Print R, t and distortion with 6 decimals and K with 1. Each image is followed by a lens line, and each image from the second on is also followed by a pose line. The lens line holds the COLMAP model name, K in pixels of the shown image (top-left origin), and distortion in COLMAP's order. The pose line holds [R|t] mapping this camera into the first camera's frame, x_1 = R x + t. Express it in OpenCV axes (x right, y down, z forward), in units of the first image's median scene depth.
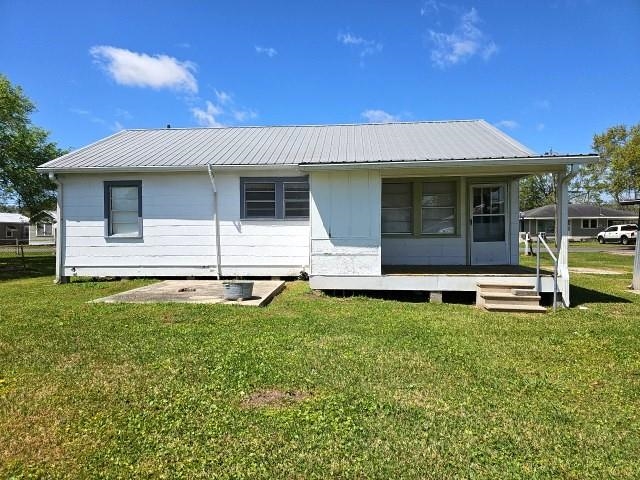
lens RADIAL K [[420.3, 0, 321.2], [0, 420.3, 236.2], [0, 0, 1]] dist [0.056105, -0.034149]
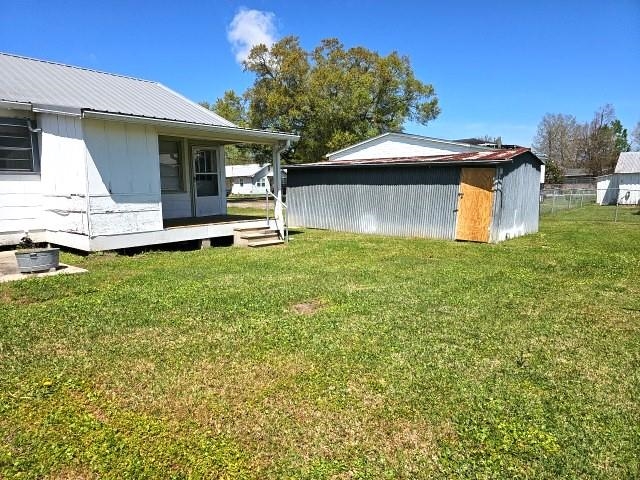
lens RADIAL K [[420.3, 0, 321.3], [0, 420.3, 240.7], [0, 0, 1]] dist [0.056105, -0.034149]
pose [[0.544709, -0.107725, 0.831678, -0.526883], [0.014594, 0.992783, 0.119034, 0.000562], [-0.838498, -0.052701, 0.542349, 0.091937]]
